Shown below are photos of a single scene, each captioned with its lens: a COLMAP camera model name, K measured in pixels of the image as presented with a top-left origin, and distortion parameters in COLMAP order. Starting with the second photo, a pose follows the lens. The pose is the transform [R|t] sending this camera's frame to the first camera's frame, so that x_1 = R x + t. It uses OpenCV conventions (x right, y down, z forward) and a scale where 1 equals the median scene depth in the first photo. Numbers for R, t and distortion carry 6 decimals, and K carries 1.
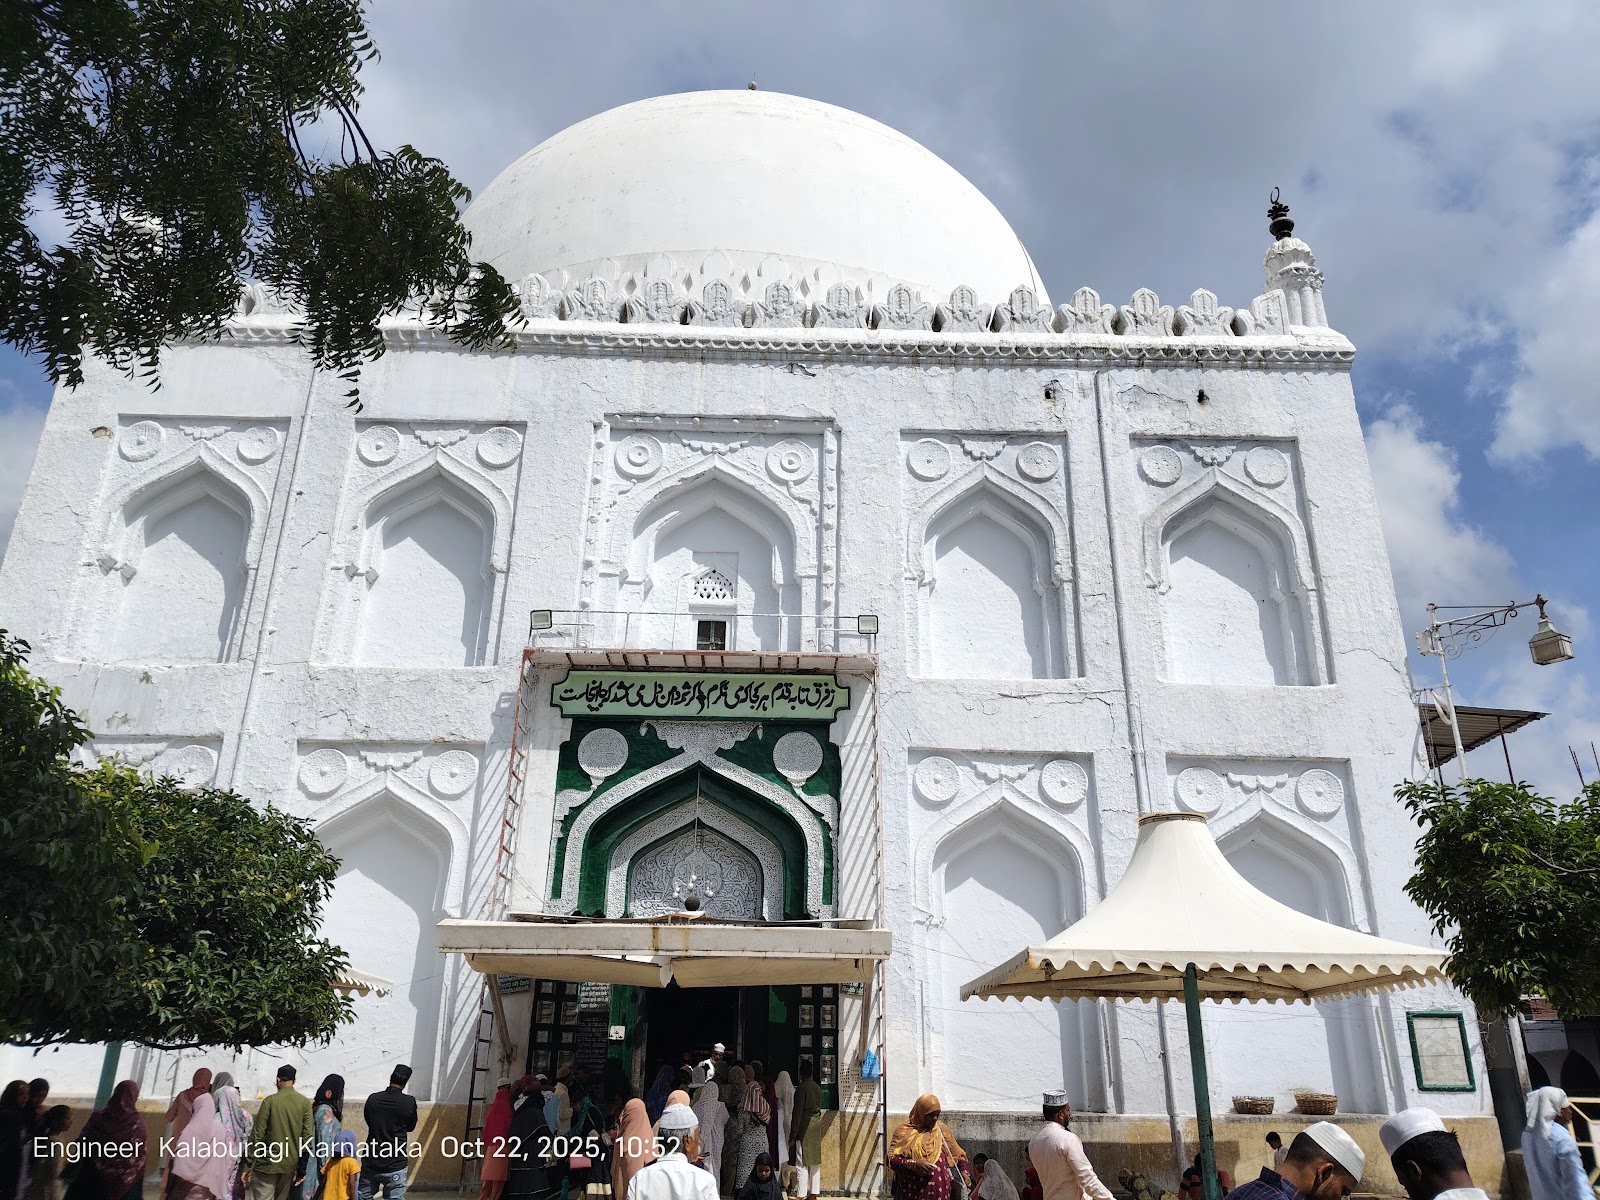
lens RADIAL K [[1162.9, 0, 800.0], [0, 1162.9, 600.0], [0, 0, 1]] dist [-0.001646, -0.005037]
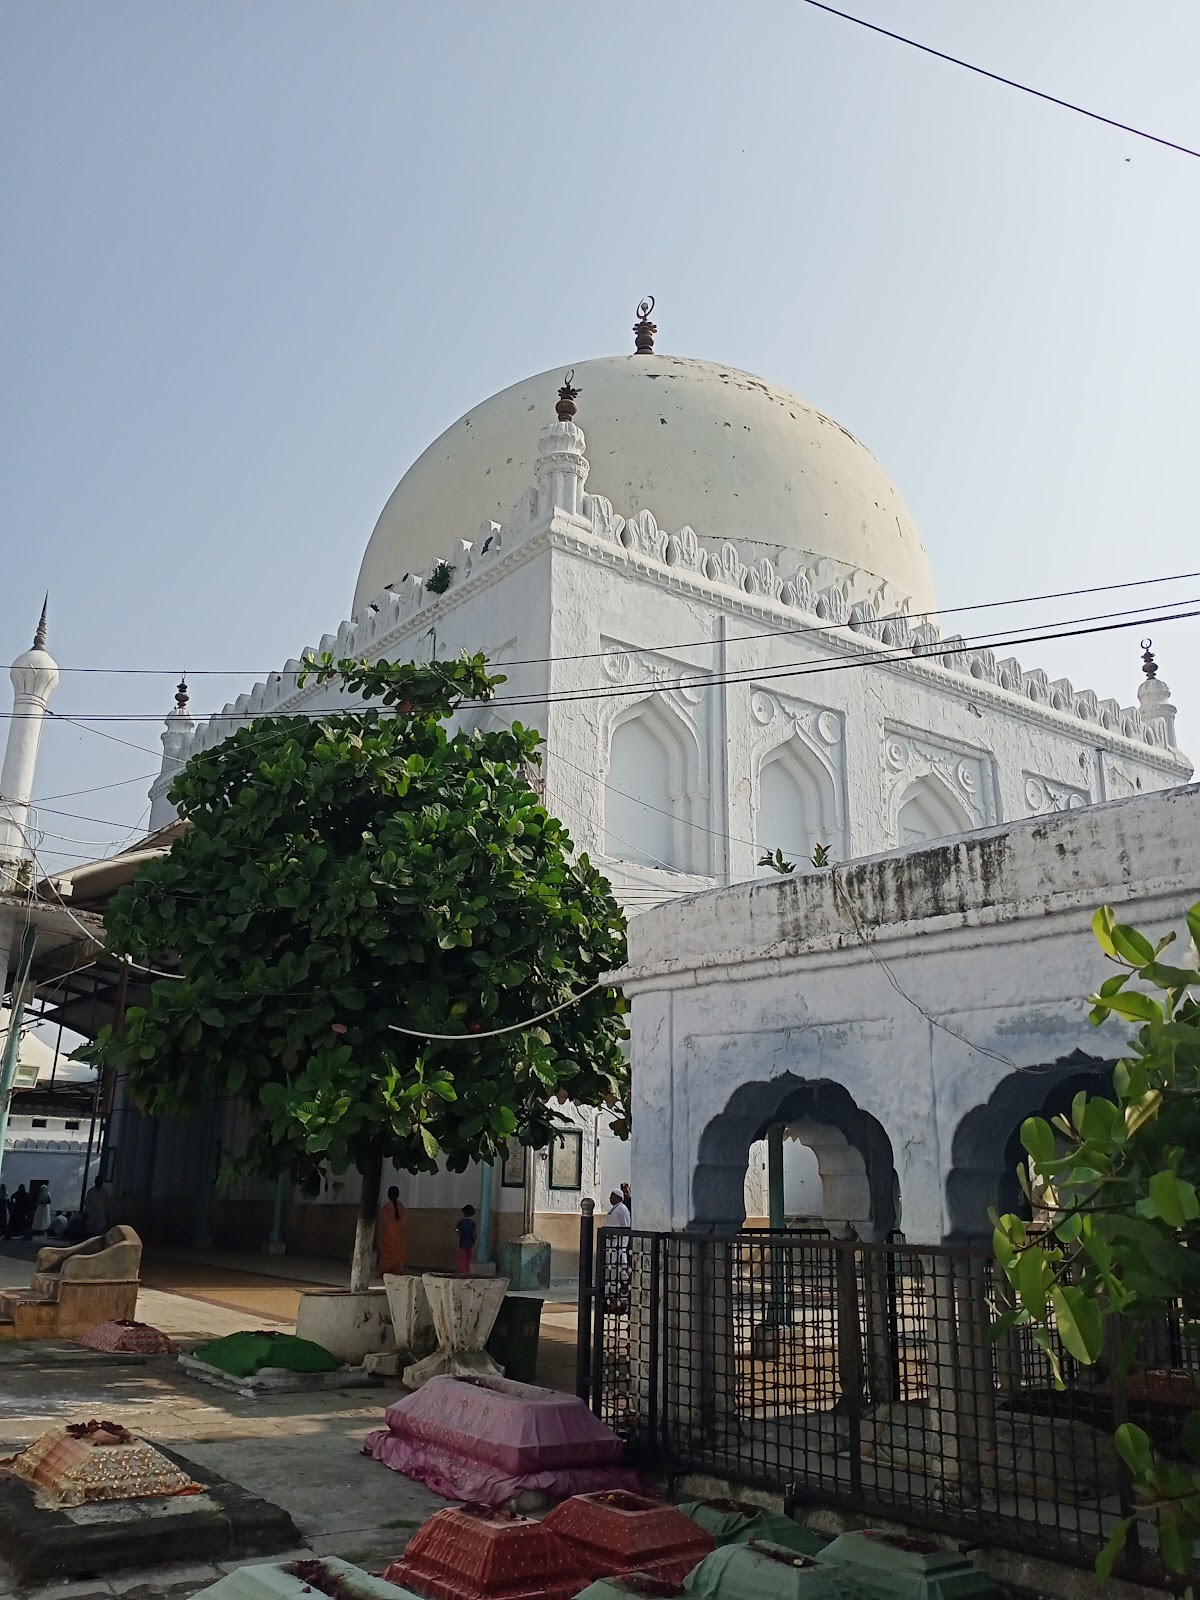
lens RADIAL K [[1162.9, 0, 600.0], [0, 1162.9, 800.0], [0, 0, 1]] dist [-0.001646, -0.005037]
pose [[0.843790, 0.184068, 0.504120, -1.048545], [-0.225082, 0.974112, 0.021063, -0.020696], [-0.487193, -0.131241, 0.863376, 0.000602]]
